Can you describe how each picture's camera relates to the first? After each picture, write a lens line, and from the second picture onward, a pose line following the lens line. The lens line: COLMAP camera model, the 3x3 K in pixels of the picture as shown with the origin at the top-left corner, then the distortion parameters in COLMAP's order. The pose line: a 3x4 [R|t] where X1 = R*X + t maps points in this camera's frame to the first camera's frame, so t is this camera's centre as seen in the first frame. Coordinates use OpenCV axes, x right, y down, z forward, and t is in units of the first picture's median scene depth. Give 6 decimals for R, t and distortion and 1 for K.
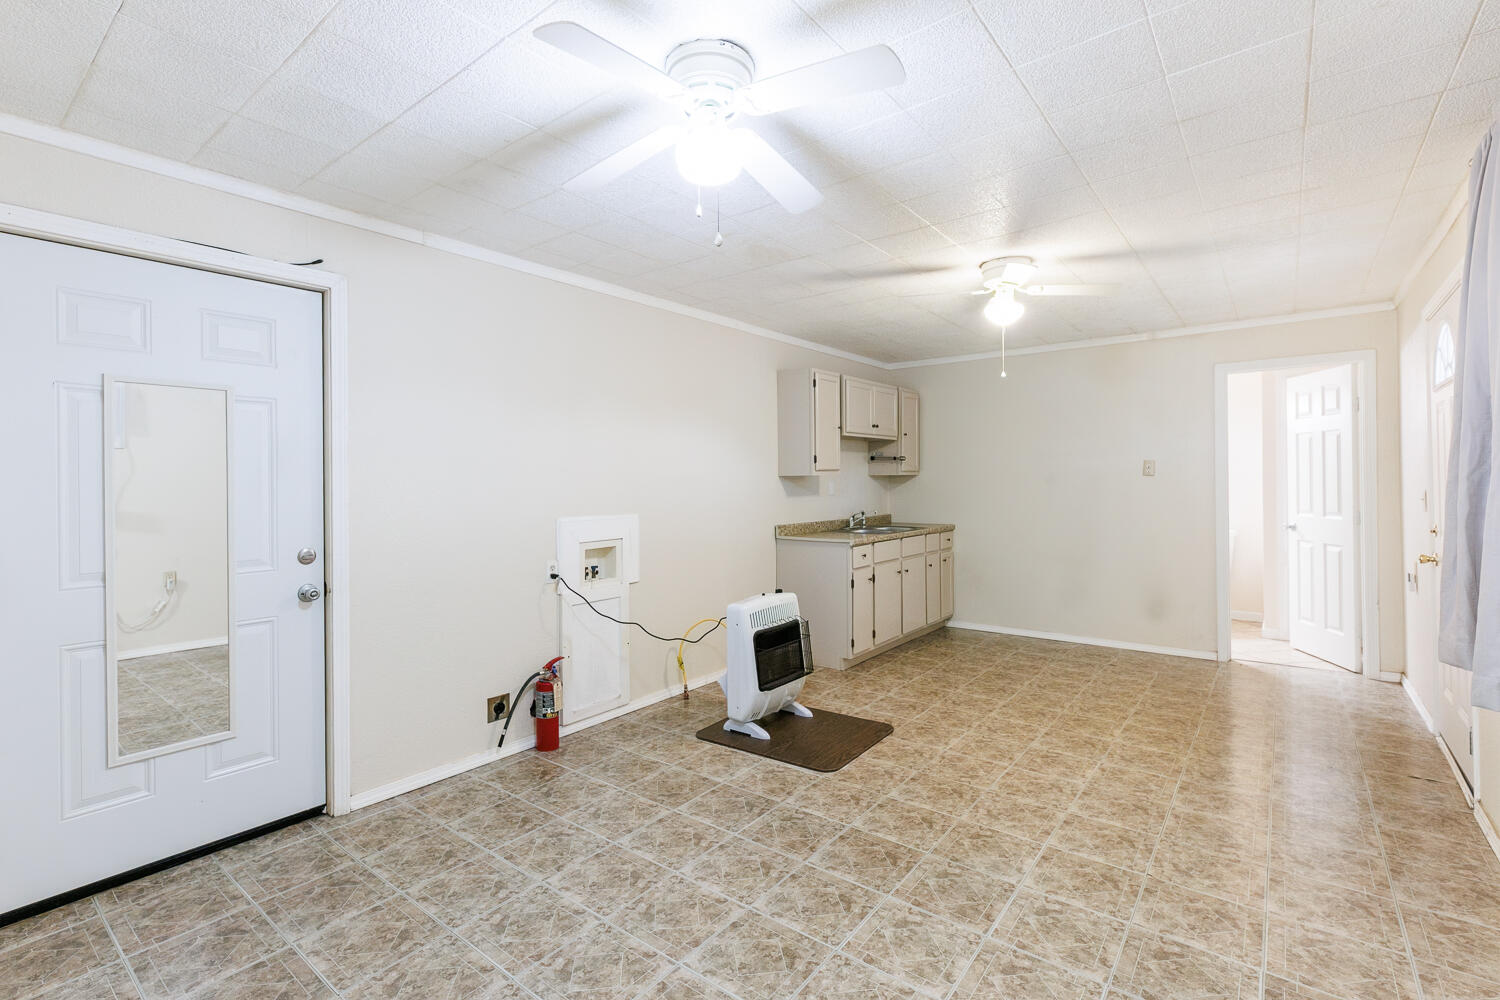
lens RADIAL K [[674.6, 0, 736.4], [0, 674.6, 480.7], [0, 0, 1]] dist [-0.000575, 0.000559]
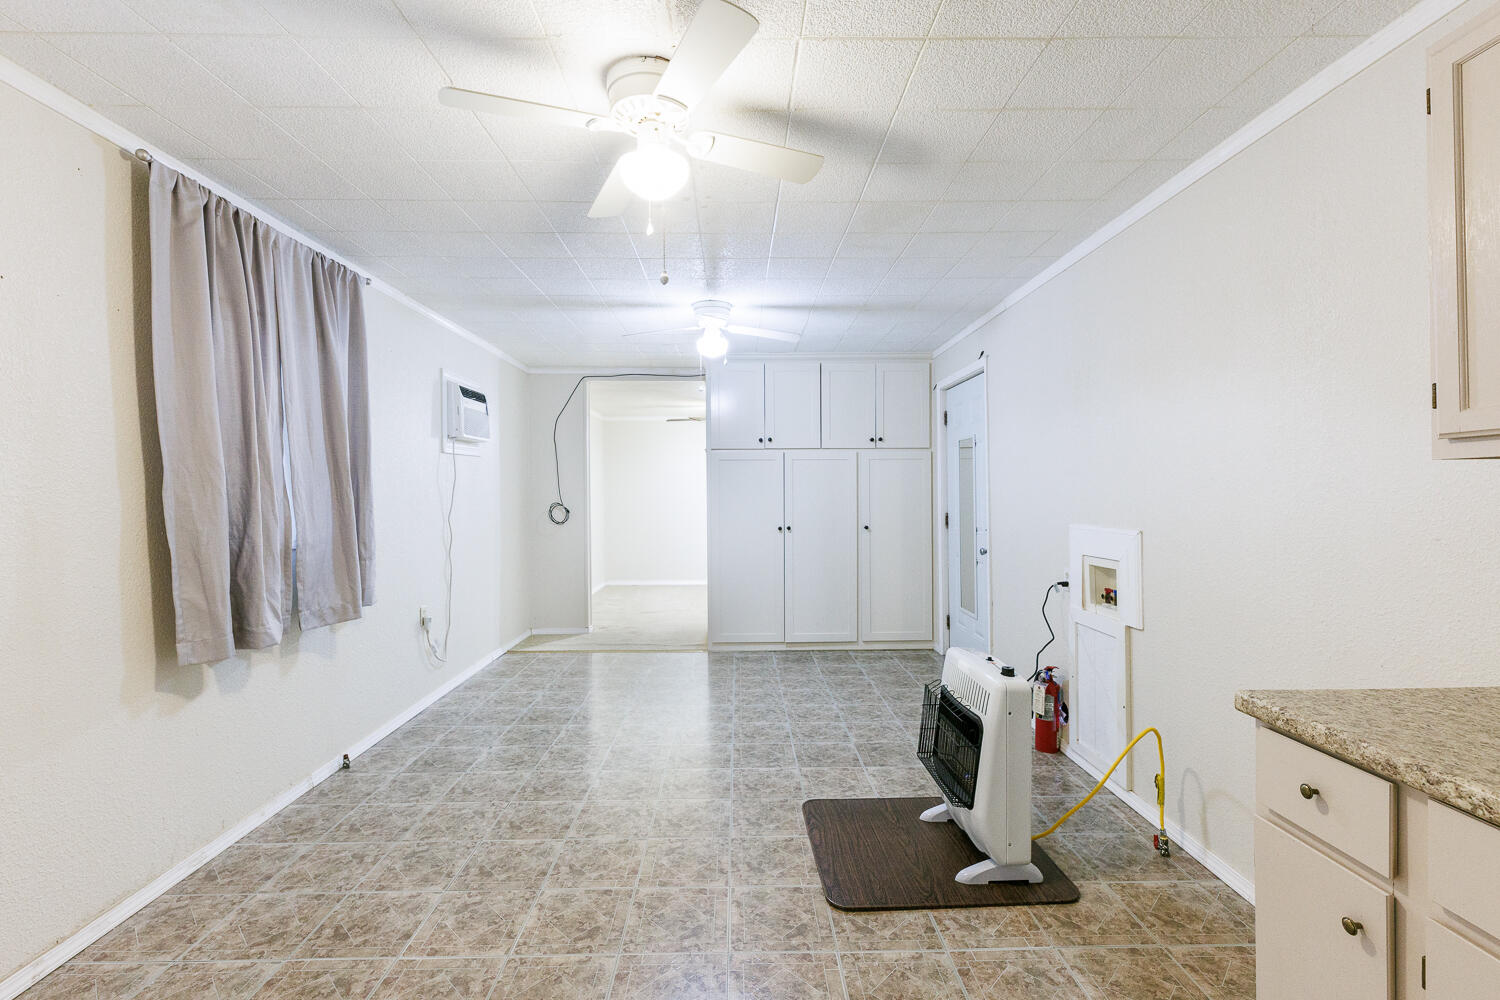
lens RADIAL K [[674.6, 0, 745.3], [0, 674.6, 493.0], [0, 0, 1]] dist [-0.000575, 0.000559]
pose [[-0.770915, 0.017107, -0.636708, 0.785356], [0.015042, 0.999849, 0.008652, -0.002357], [0.636760, -0.002908, -0.771057, 1.668931]]
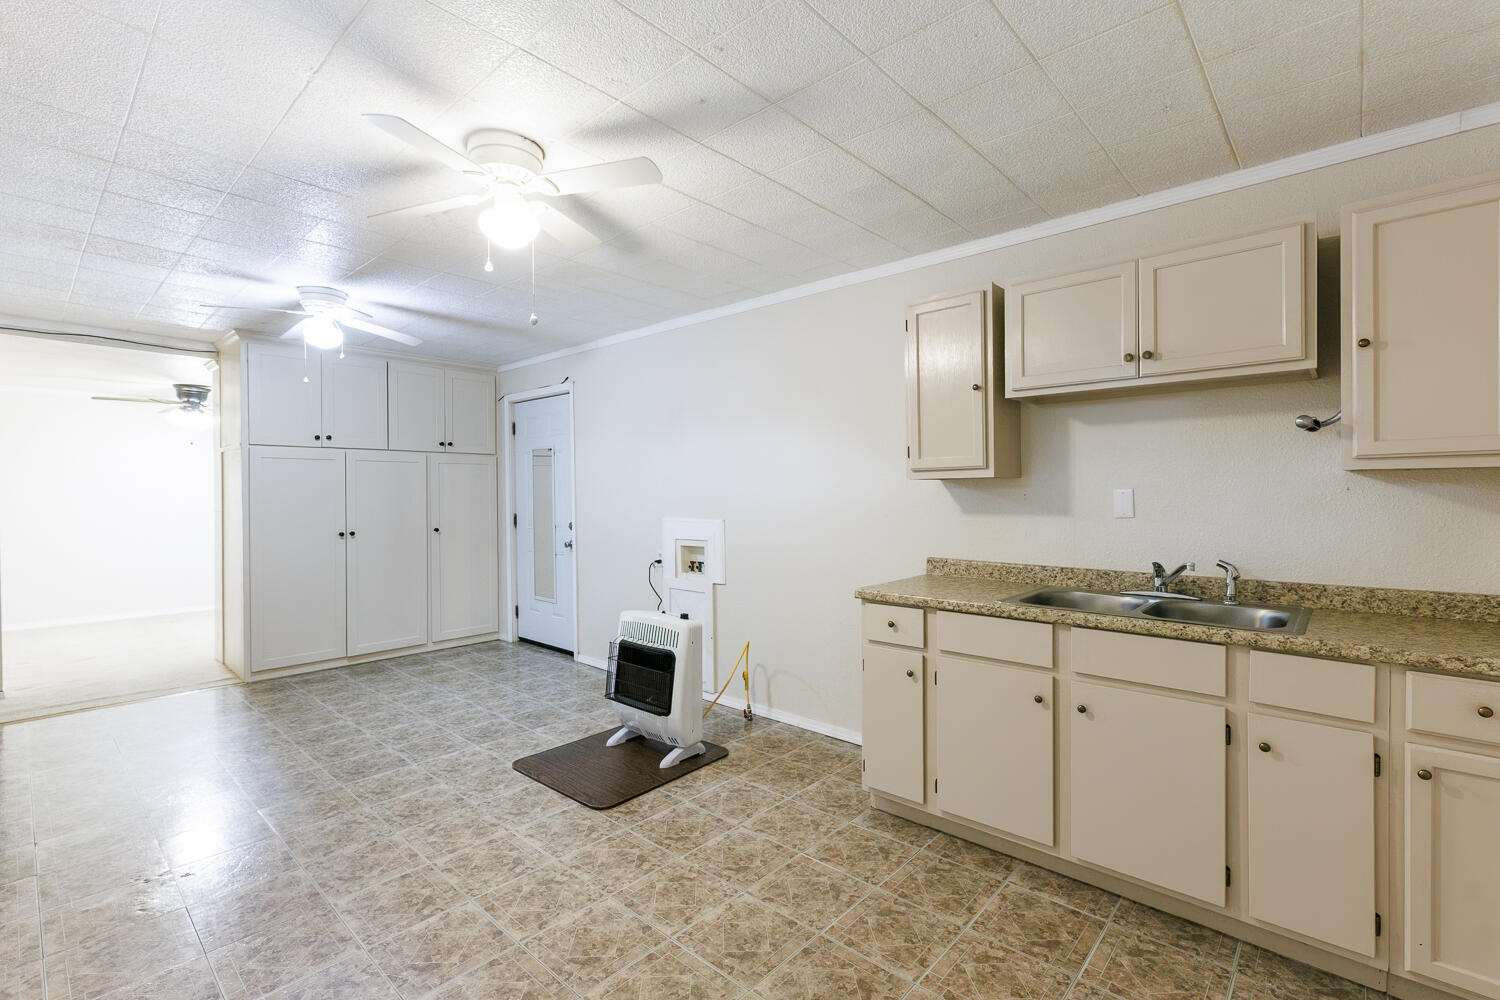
lens RADIAL K [[674.6, 0, 755.5], [0, 674.6, 498.5], [0, 0, 1]] dist [-0.000575, 0.000559]
pose [[-0.053376, 0.020601, -0.998362, 1.174785], [0.006636, 0.999772, 0.020275, -0.006565], [0.998552, -0.005543, -0.053500, 1.448891]]
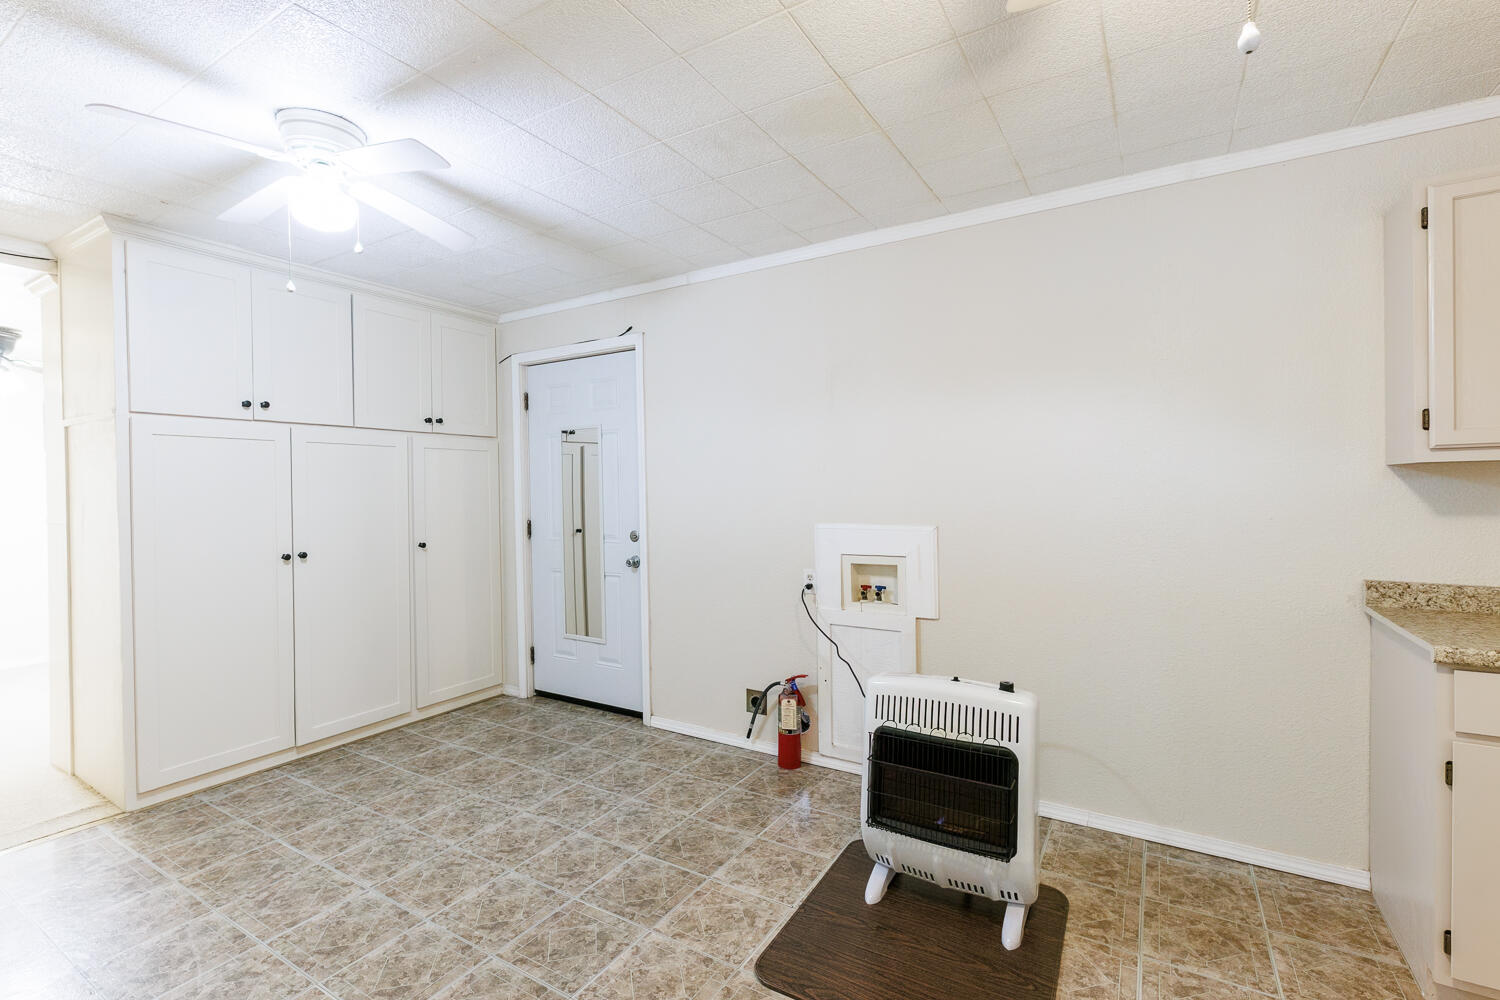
lens RADIAL K [[674.6, 0, 754.1], [0, 674.6, 496.8], [0, 0, 1]] dist [-0.000575, 0.000559]
pose [[0.132750, 0.021376, -0.990919, 0.719587], [0.010558, 0.999680, 0.022980, -0.002311], [0.991093, -0.013513, 0.132482, 0.930538]]
